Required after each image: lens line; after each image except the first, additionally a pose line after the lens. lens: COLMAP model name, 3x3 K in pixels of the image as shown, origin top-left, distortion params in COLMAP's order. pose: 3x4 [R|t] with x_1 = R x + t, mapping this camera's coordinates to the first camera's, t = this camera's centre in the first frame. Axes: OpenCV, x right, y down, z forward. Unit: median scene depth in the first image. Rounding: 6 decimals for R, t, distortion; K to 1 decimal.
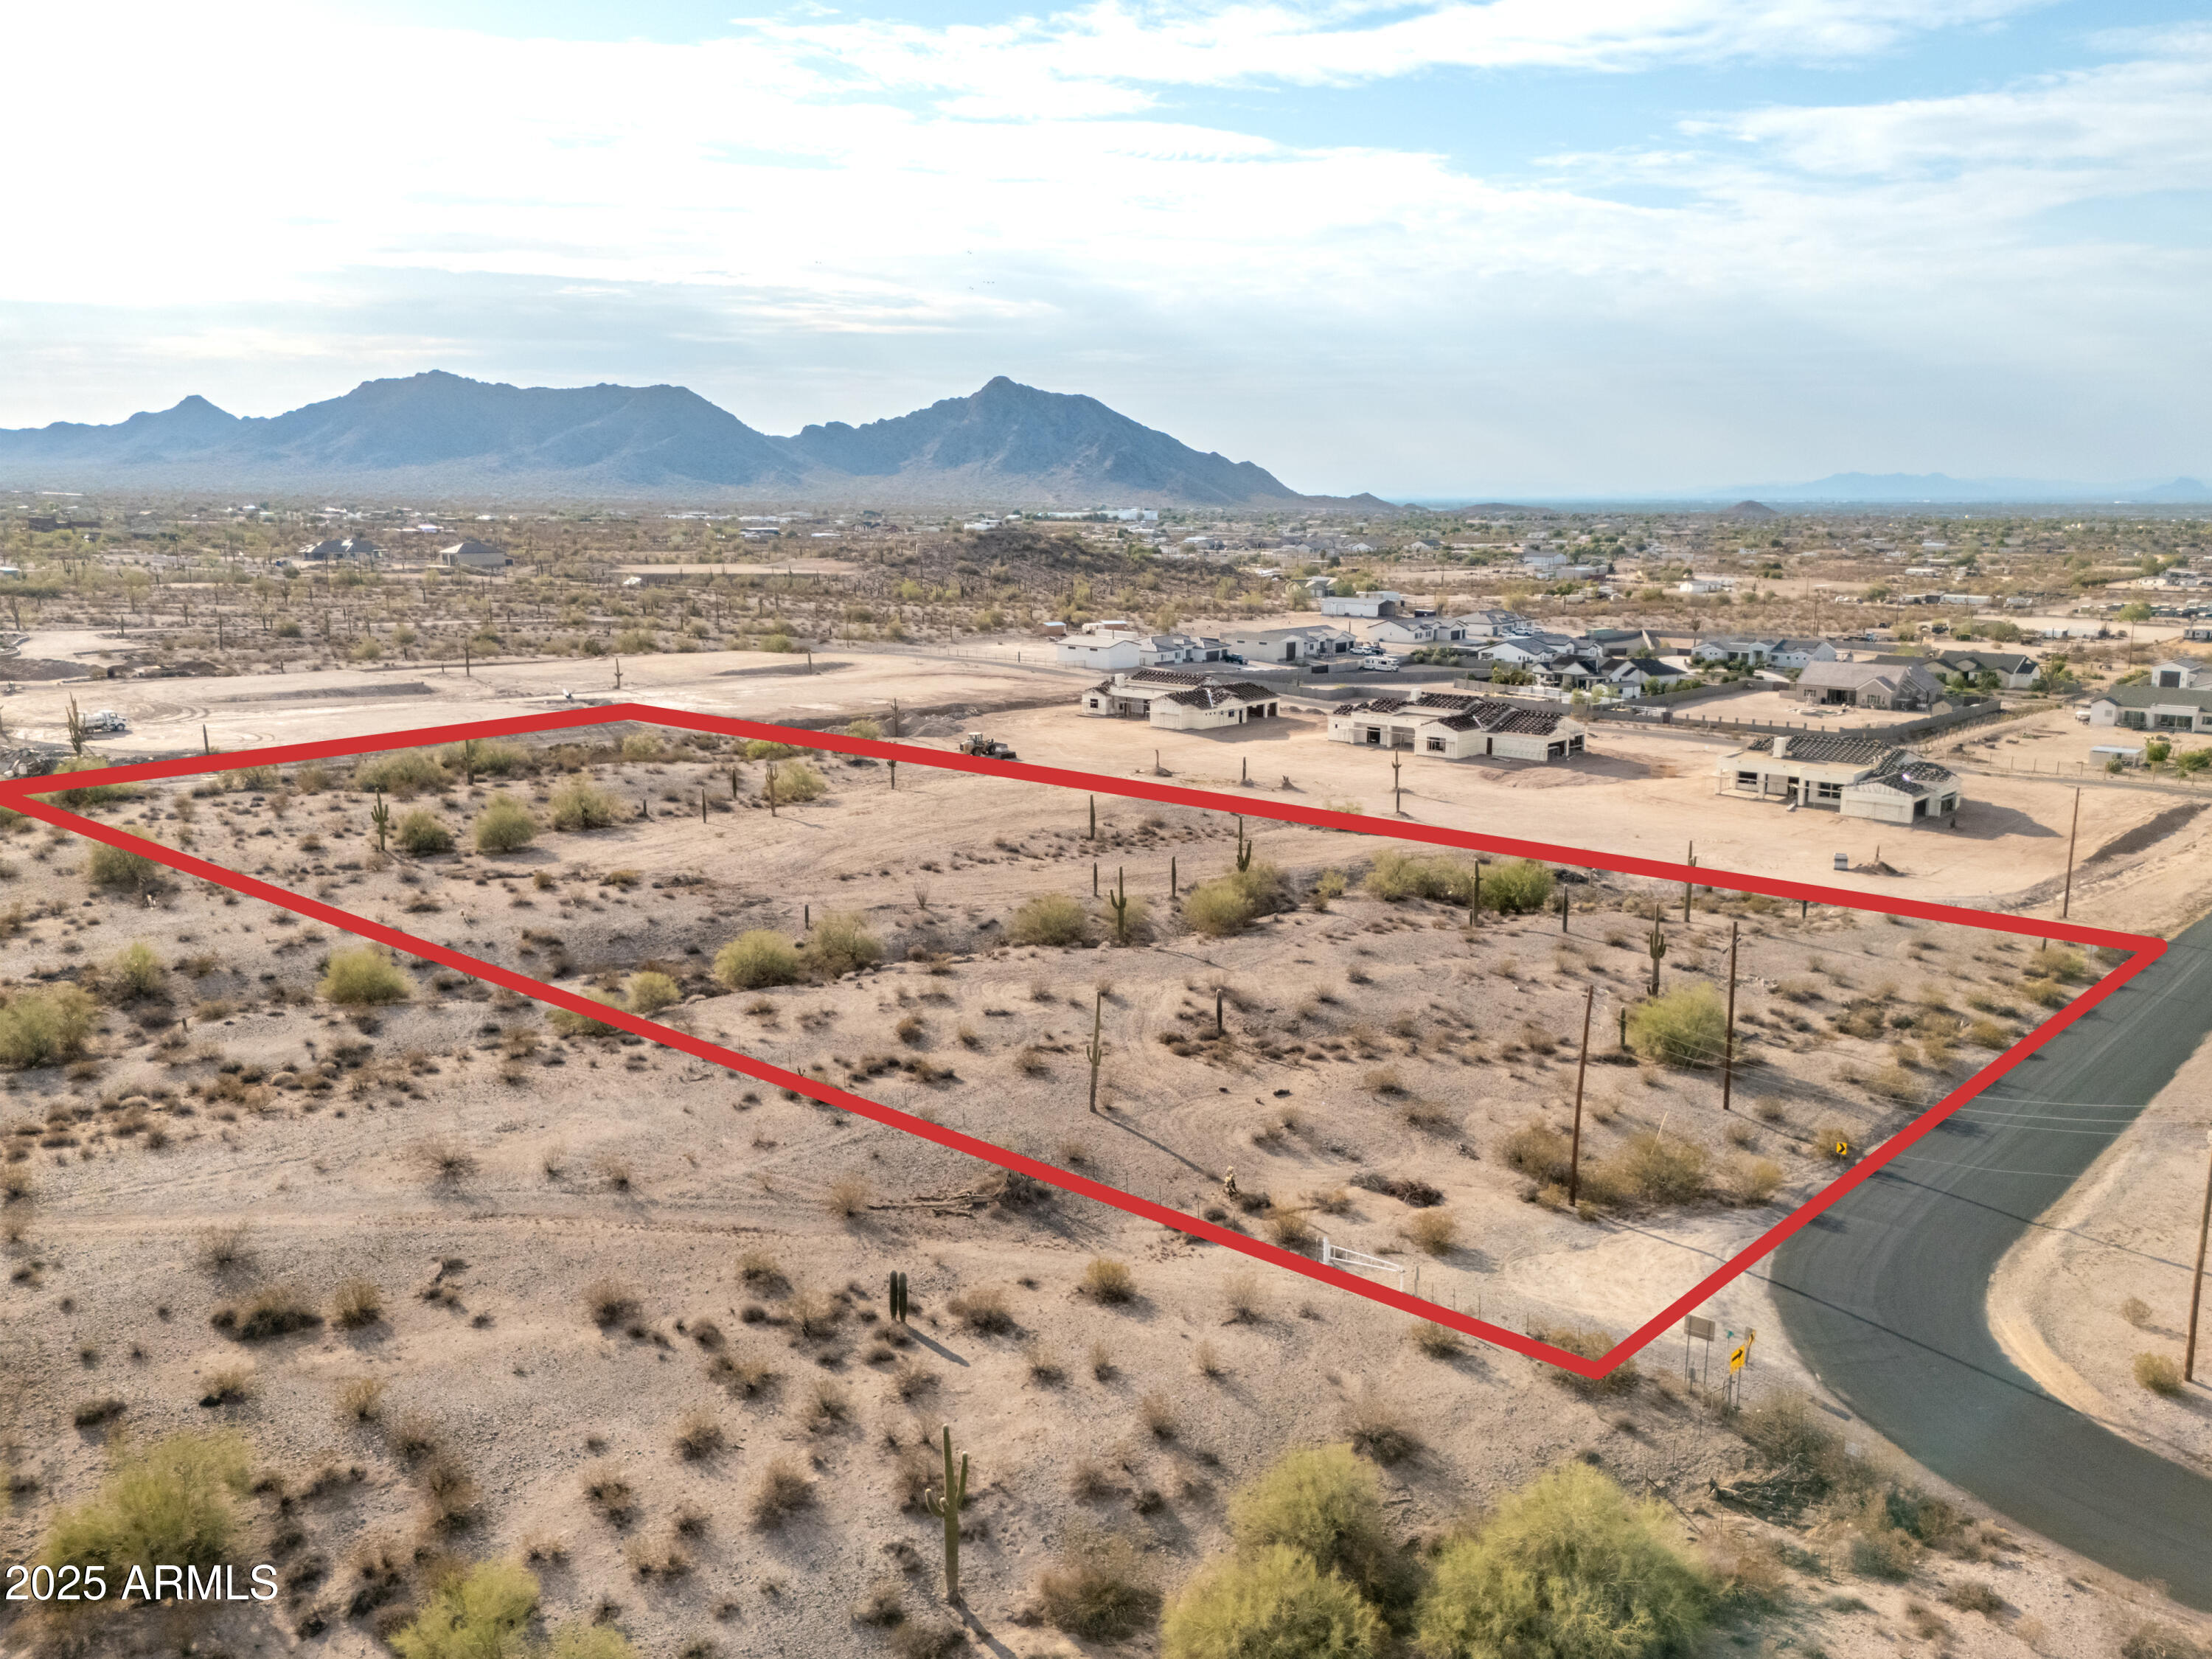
lens RADIAL K [[1780.0, 0, 1190.4], [0, 1780.0, 835.3], [0, 0, 1]] dist [0.081050, -0.086073]
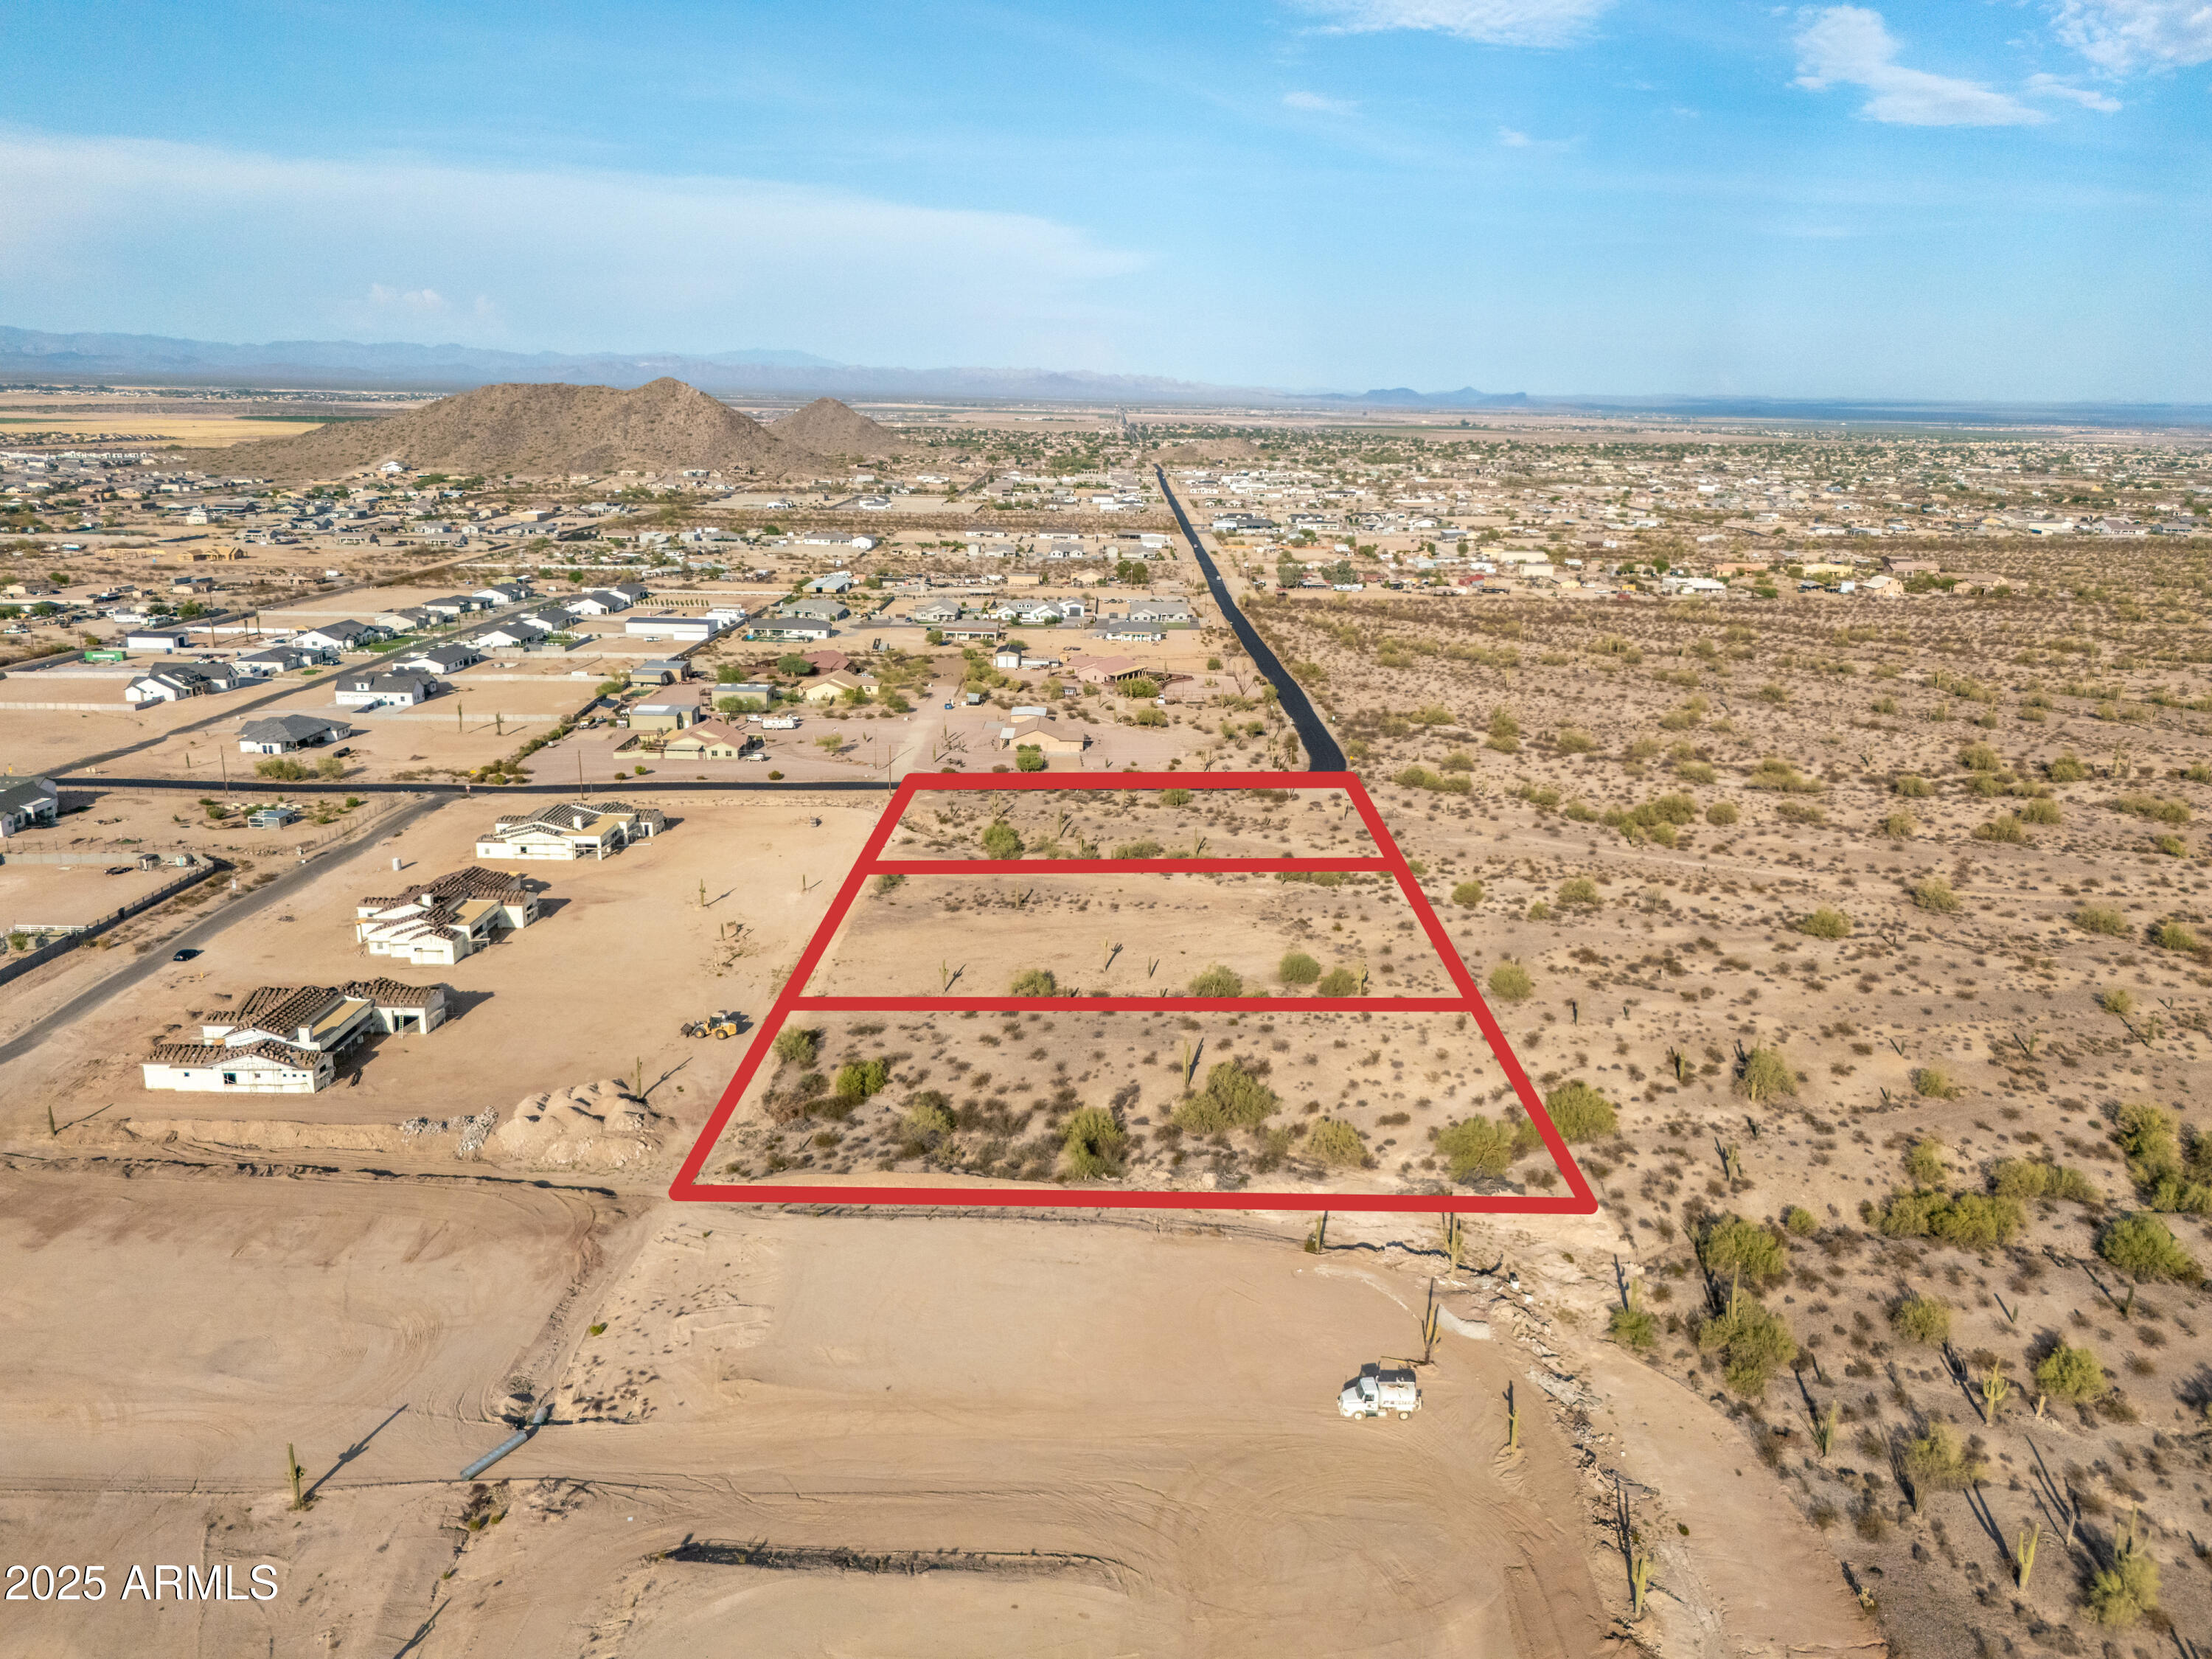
lens RADIAL K [[1629.1, 0, 1113.5], [0, 1629.1, 829.6], [0, 0, 1]] dist [0.056687, -0.047581]
pose [[-0.634715, -0.211780, 0.743160, -0.841894], [0.125336, 0.920764, 0.369438, -0.423532], [-0.762514, 0.327633, -0.557879, 1.205455]]
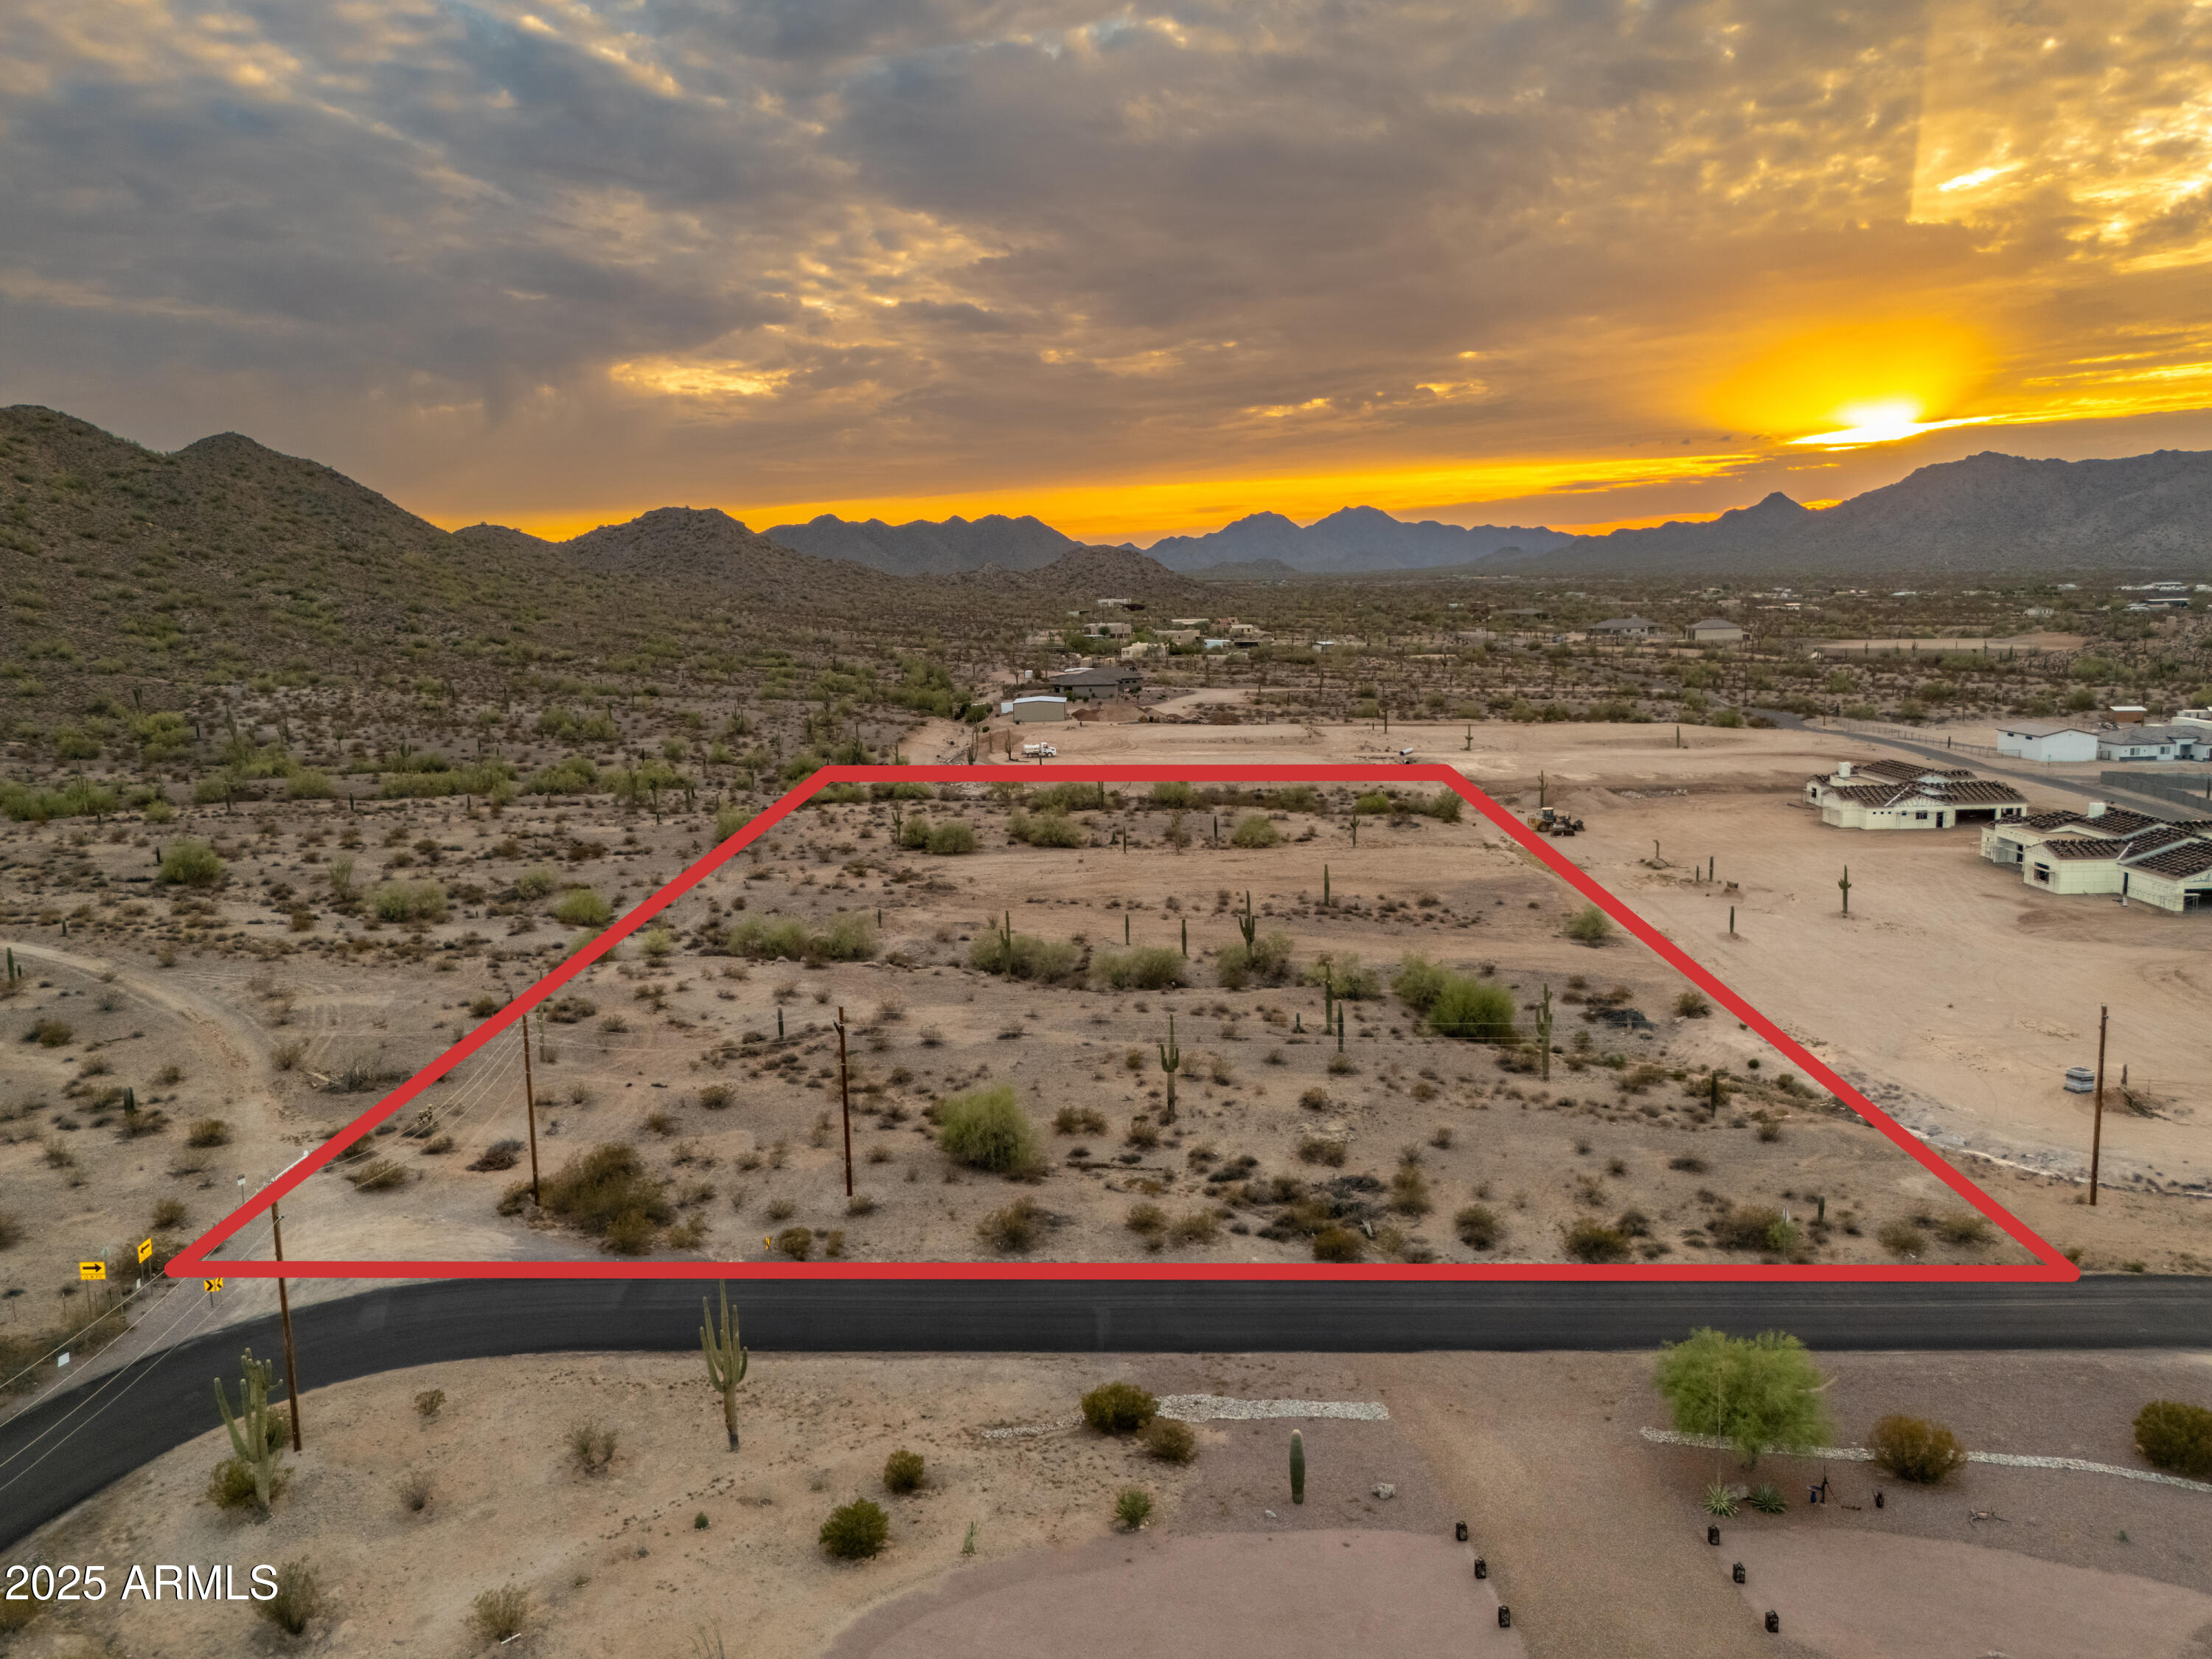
lens RADIAL K [[1653.0, 0, 1113.3], [0, 1653.0, 827.3], [0, 0, 1]] dist [0.055478, -0.043750]
pose [[0.629742, 0.094874, -0.770989, 0.418881], [-0.122238, 0.992251, 0.022257, -0.034399], [0.767127, 0.080228, 0.636459, 0.191790]]
